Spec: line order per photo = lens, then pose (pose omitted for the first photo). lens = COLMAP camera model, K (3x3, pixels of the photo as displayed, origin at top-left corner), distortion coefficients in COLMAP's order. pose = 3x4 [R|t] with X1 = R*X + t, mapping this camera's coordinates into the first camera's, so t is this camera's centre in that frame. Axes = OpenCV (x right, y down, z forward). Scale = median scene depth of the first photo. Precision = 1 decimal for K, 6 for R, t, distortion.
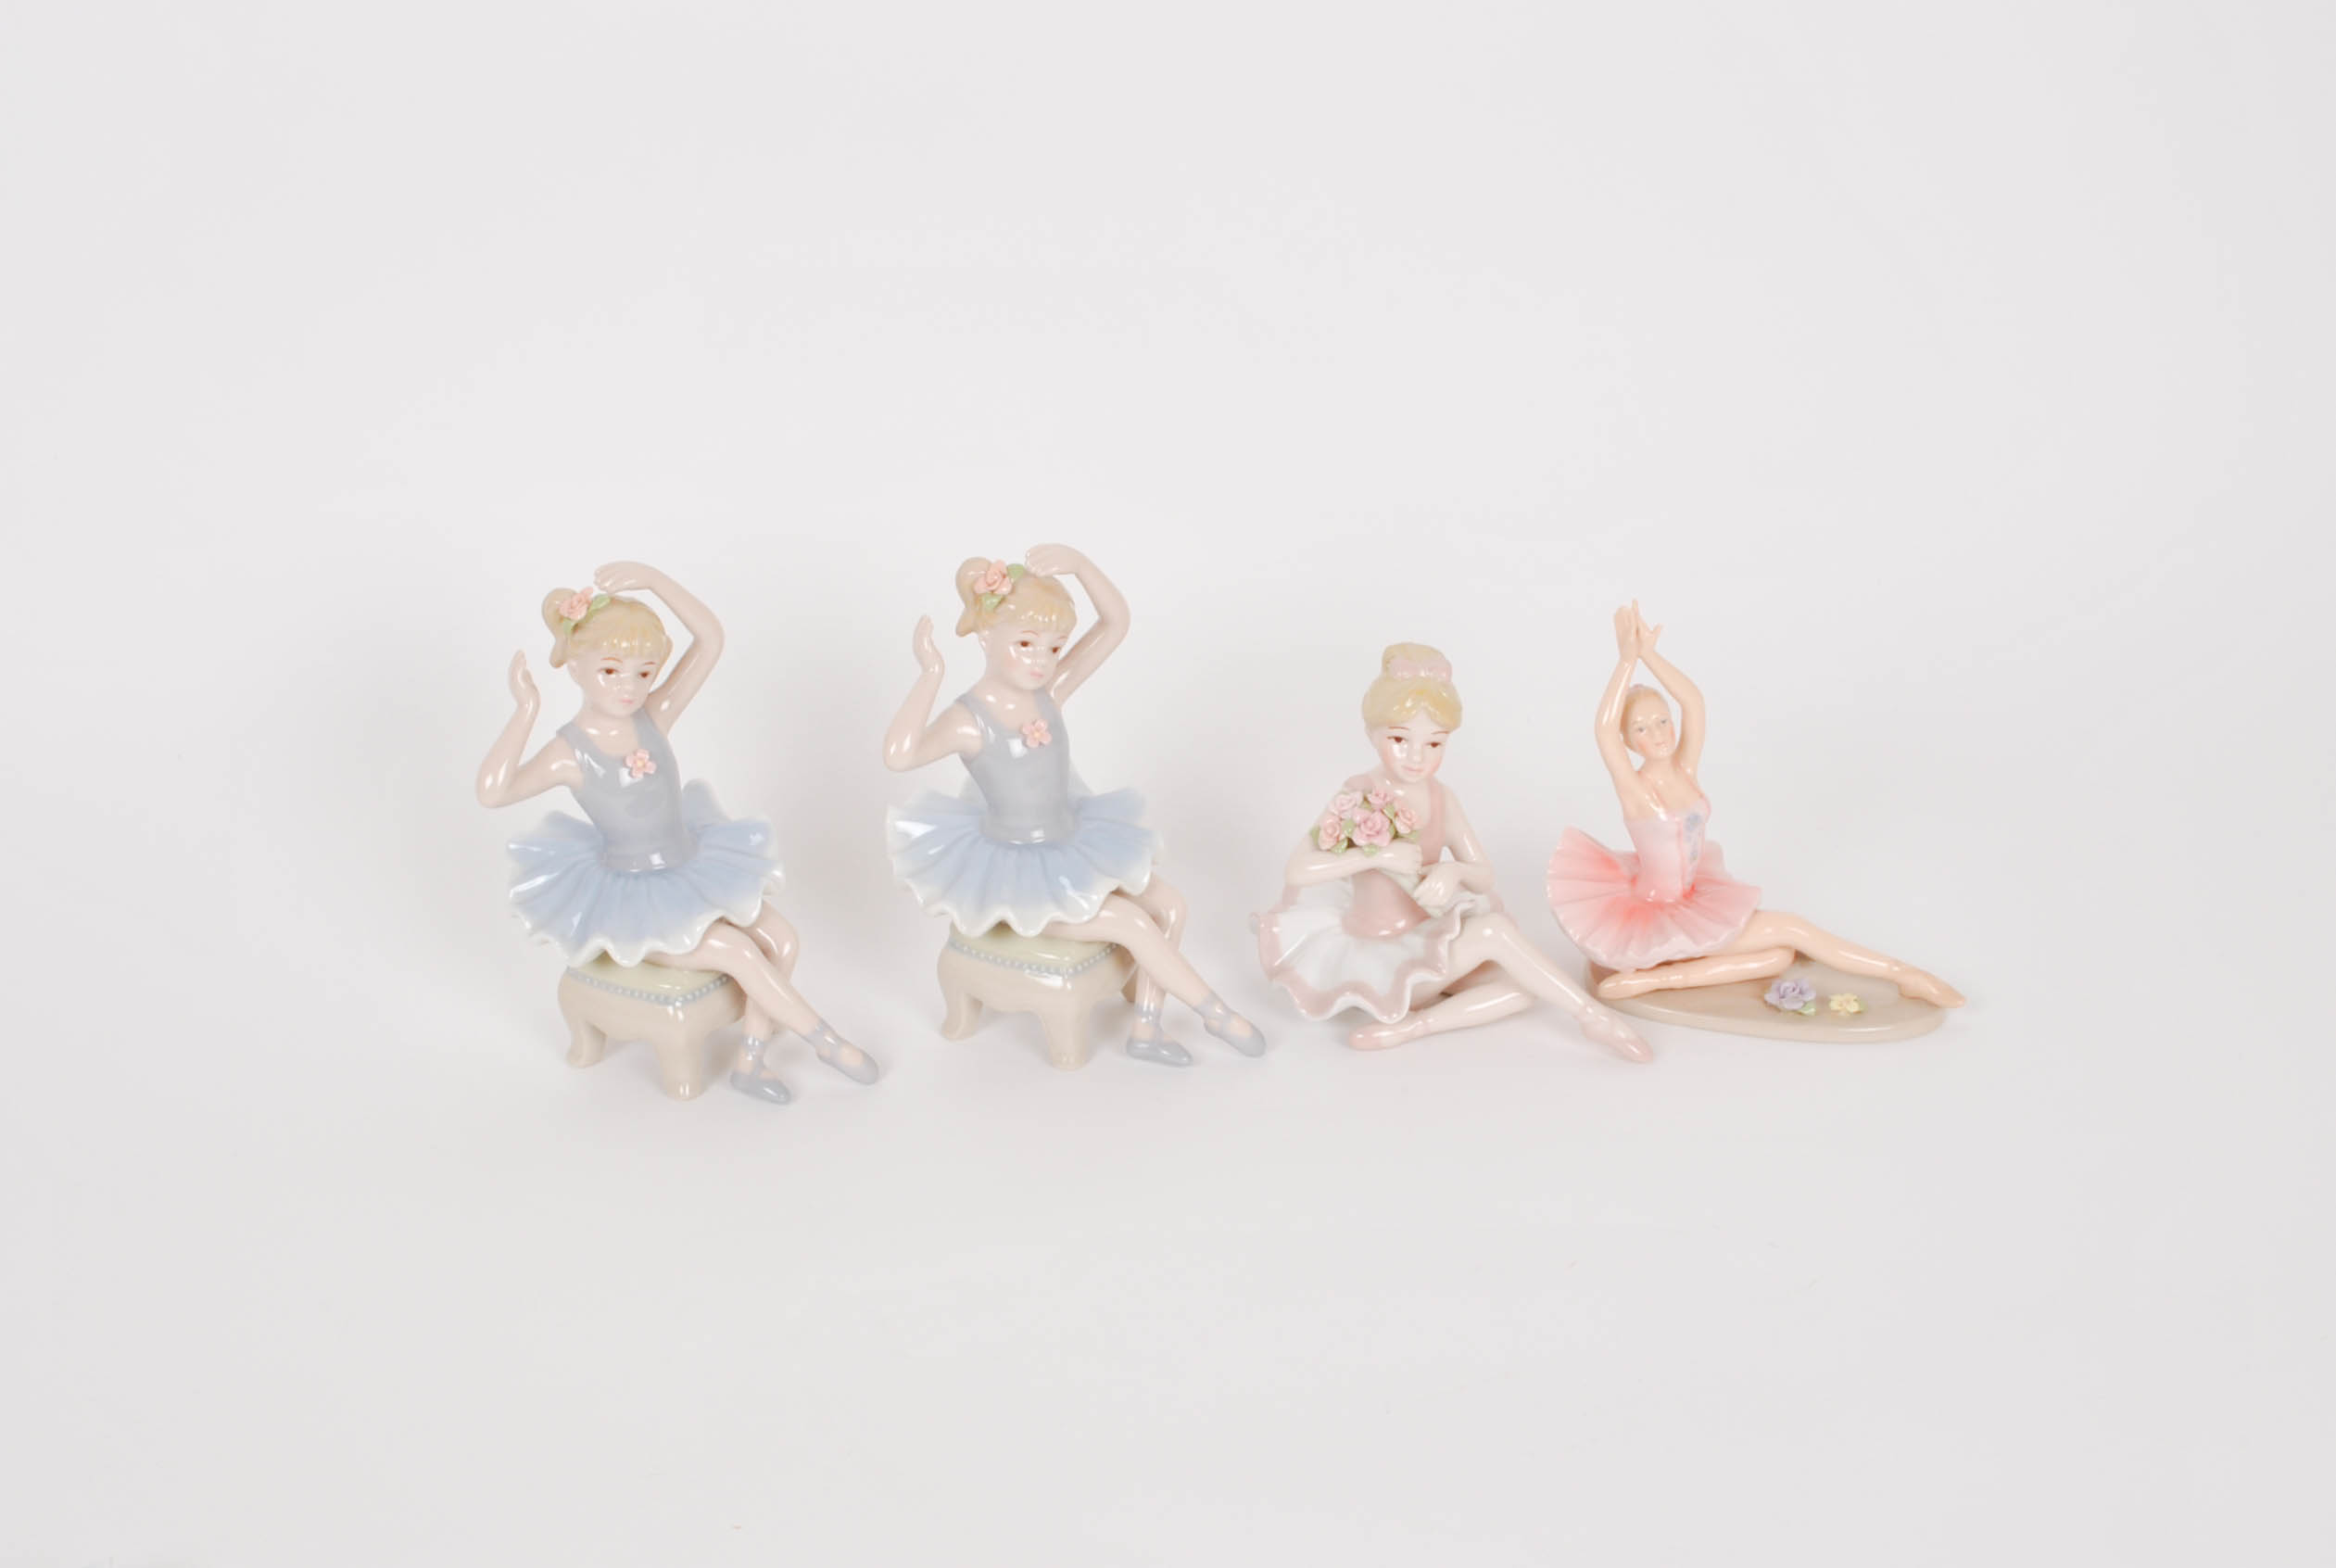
lens RADIAL K [[2708.9, 0, 1165.2], [0, 2708.9, 875.7], [0, 0, 1]] dist [-0.107533, 0.010488]
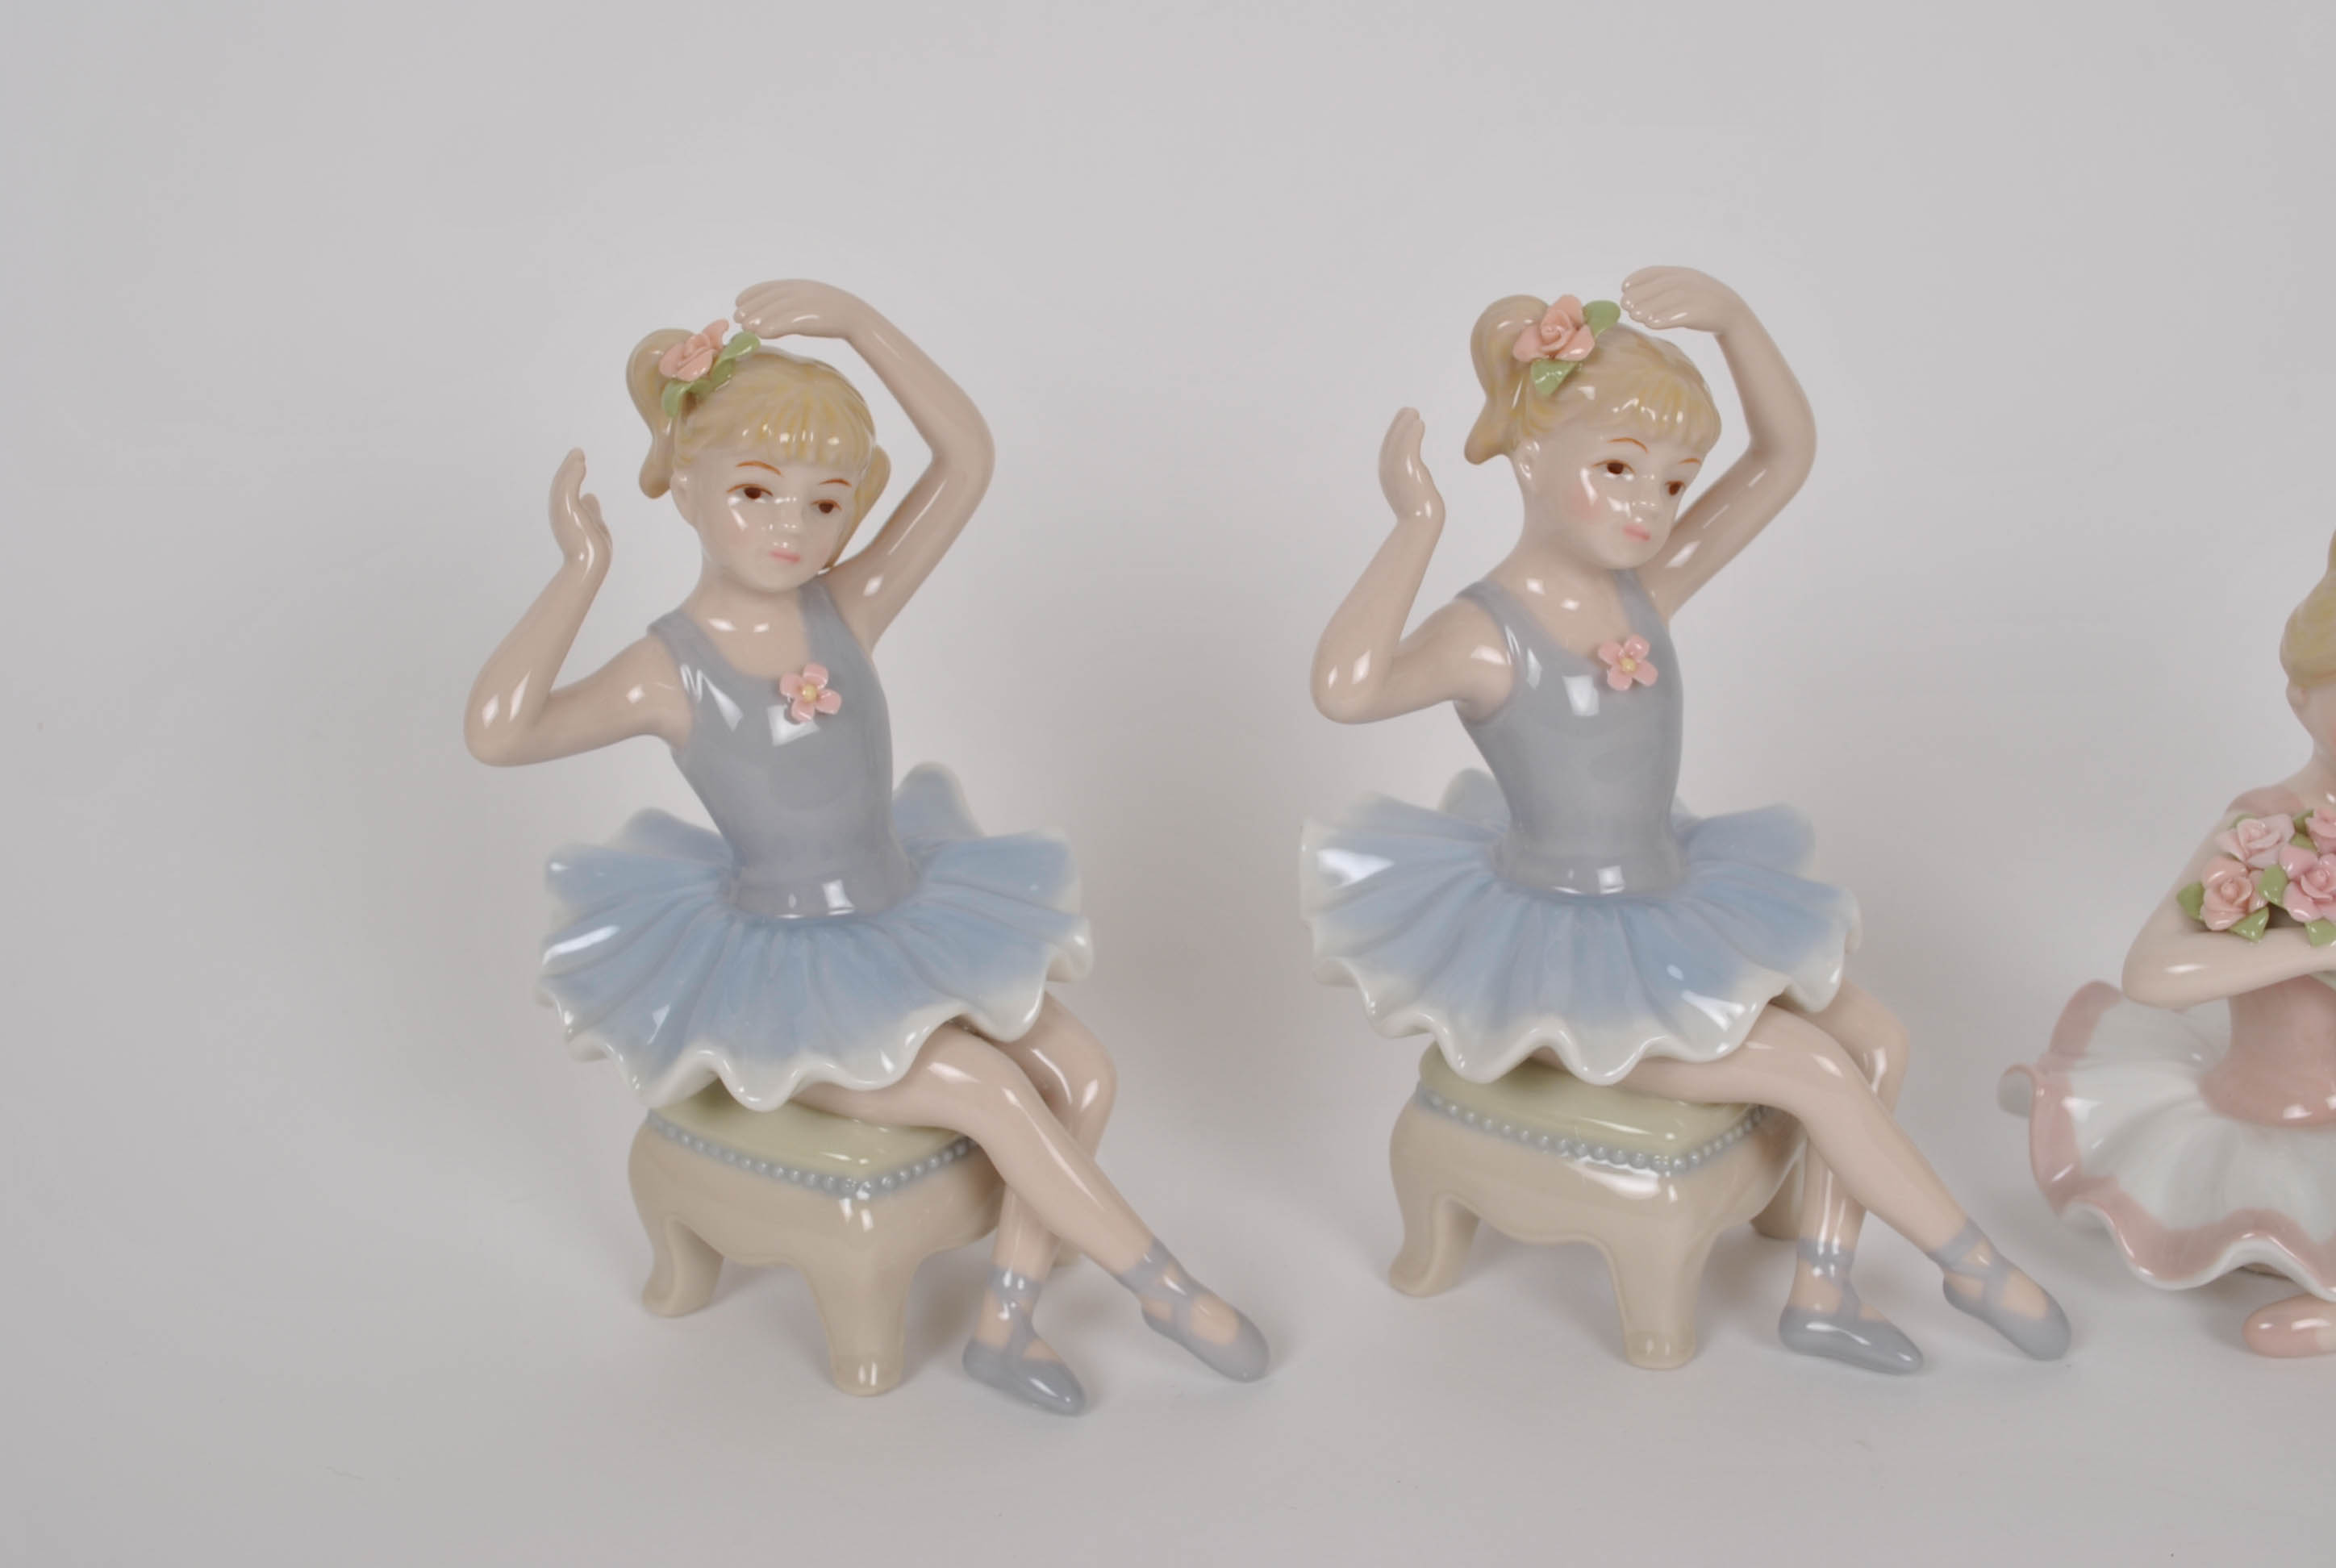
lens RADIAL K [[3055.8, 0, 1221.9], [0, 3055.8, 785.4], [0, 0, 1]] dist [-0.021749, -0.001686]
pose [[0.995106, 0.031901, -0.093524, -0.066112], [-0.041281, 0.994117, -0.100140, 0.026034], [0.089779, 0.103511, 0.990568, 0.445636]]
